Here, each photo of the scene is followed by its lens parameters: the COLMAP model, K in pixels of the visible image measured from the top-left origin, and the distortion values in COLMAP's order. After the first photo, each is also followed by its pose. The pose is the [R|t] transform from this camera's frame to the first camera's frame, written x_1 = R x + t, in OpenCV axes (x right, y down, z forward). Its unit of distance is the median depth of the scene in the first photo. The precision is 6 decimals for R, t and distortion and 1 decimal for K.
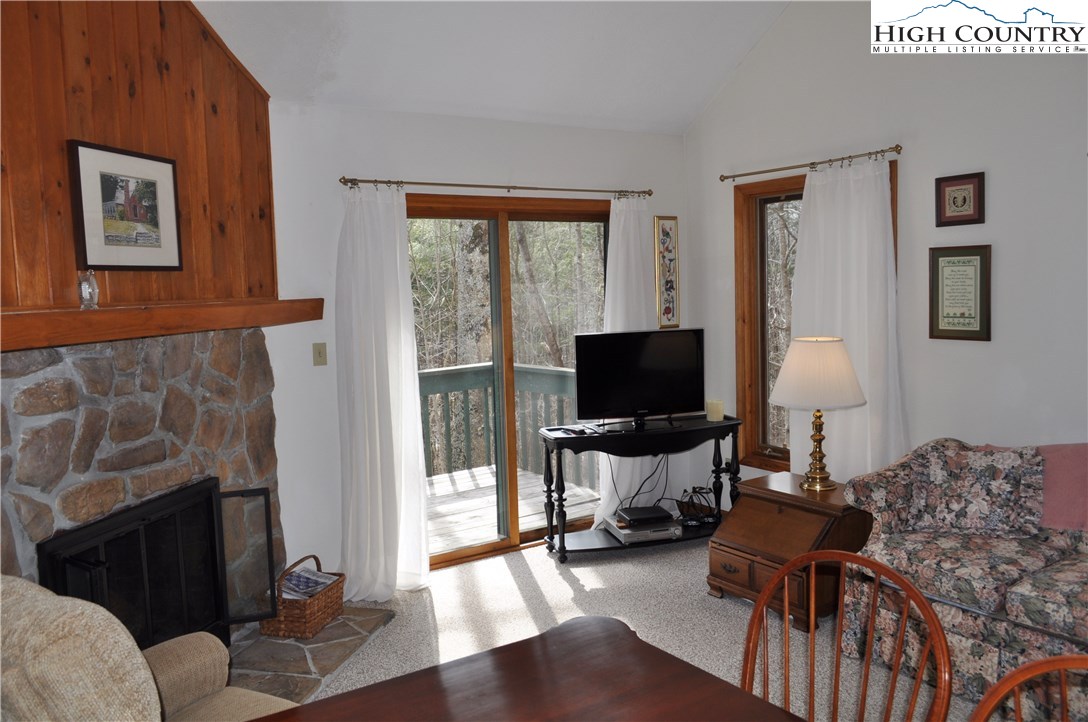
lens RADIAL K [[831.2, 0, 544.0], [0, 831.2, 361.0], [0, 0, 1]] dist [0.003650, 0.000786]
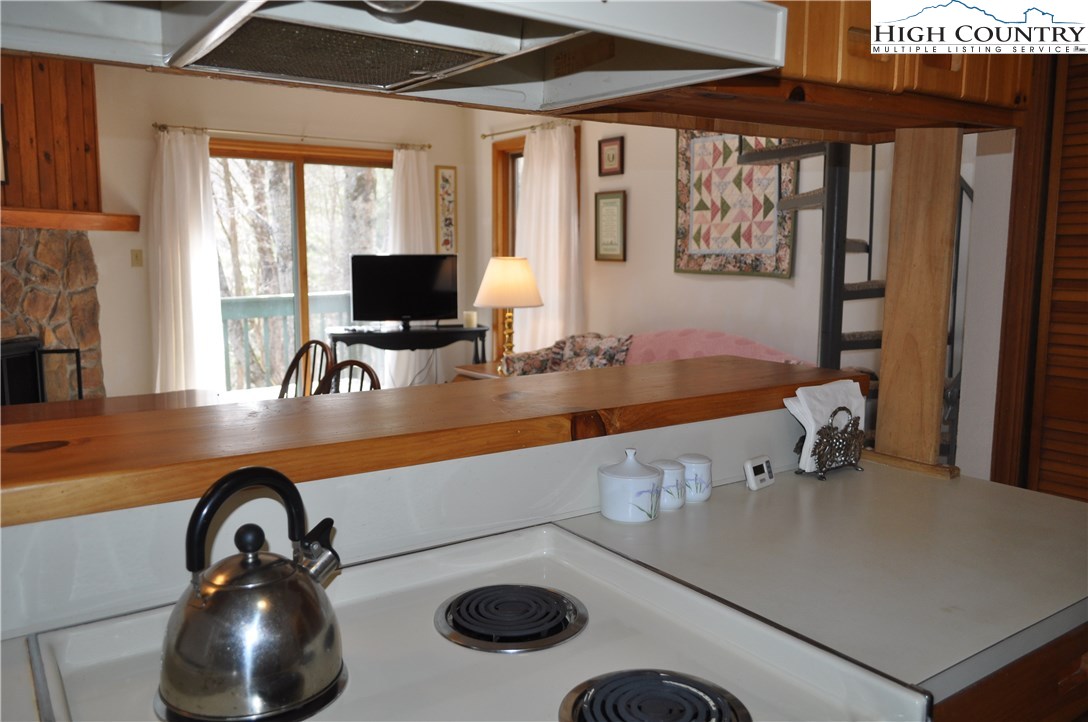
lens RADIAL K [[831.2, 0, 544.0], [0, 831.2, 361.0], [0, 0, 1]] dist [0.003650, 0.000786]
pose [[0.999297, 0.030610, 0.021624, 0.359709], [-0.031445, 0.998728, 0.039410, 0.083990], [-0.020390, -0.040063, 0.998989, -0.342090]]
